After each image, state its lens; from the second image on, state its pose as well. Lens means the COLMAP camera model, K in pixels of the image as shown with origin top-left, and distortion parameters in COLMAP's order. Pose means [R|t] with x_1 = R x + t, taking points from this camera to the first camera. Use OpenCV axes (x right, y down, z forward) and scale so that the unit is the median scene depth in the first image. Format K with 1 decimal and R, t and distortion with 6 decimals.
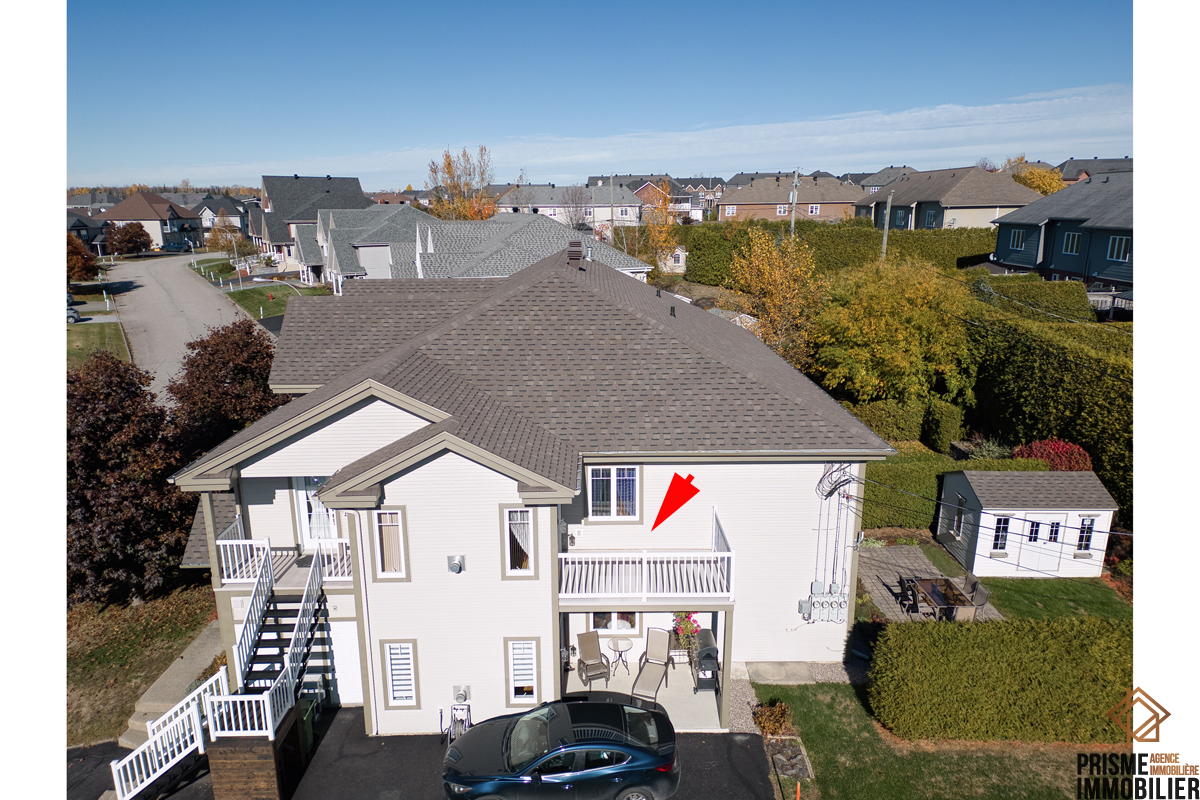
lens RADIAL K [[737.9, 0, 599.8], [0, 737.9, 404.0], [0, 0, 1]] dist [0.075916, -0.066062]
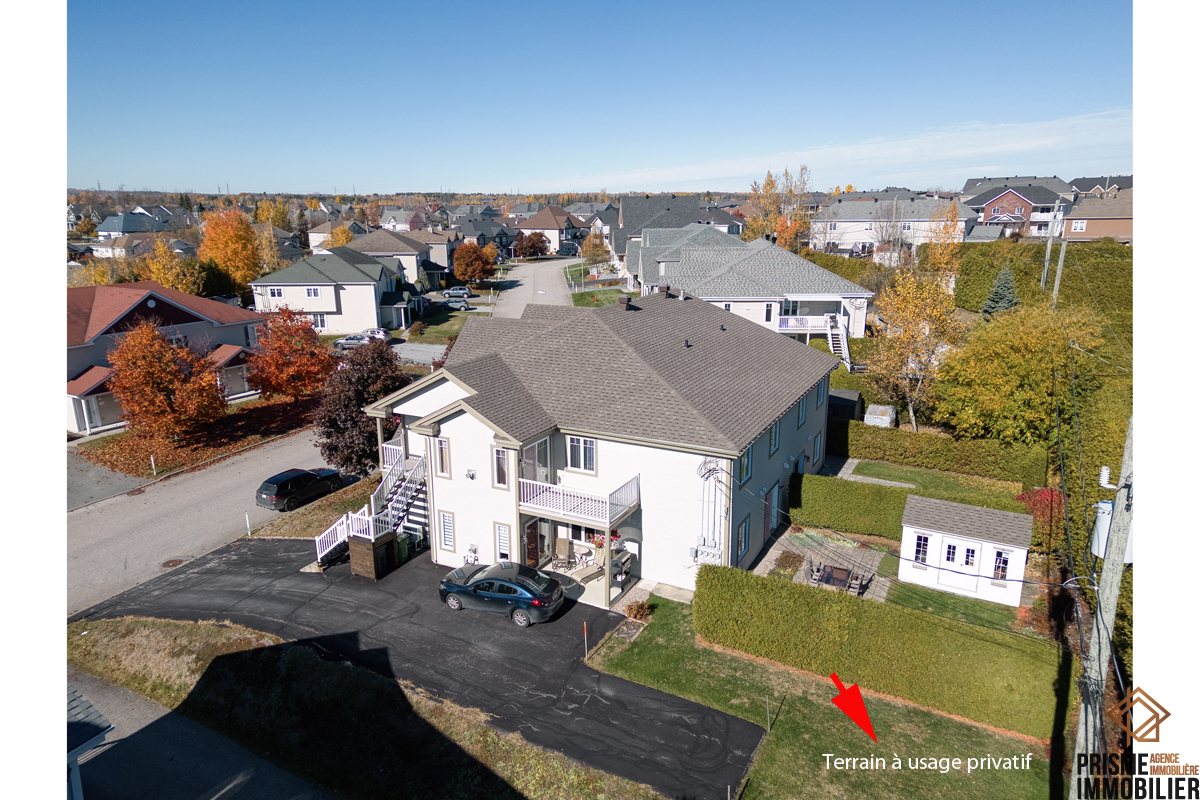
lens RADIAL K [[702.2, 0, 600.0], [0, 702.2, 400.0], [0, 0, 1]] dist [0.120717, -0.053577]
pose [[0.887980, 0.120979, -0.443684, 0.712588], [-0.121984, 0.992181, 0.026402, -0.042105], [0.443409, 0.030678, 0.895794, -0.354320]]
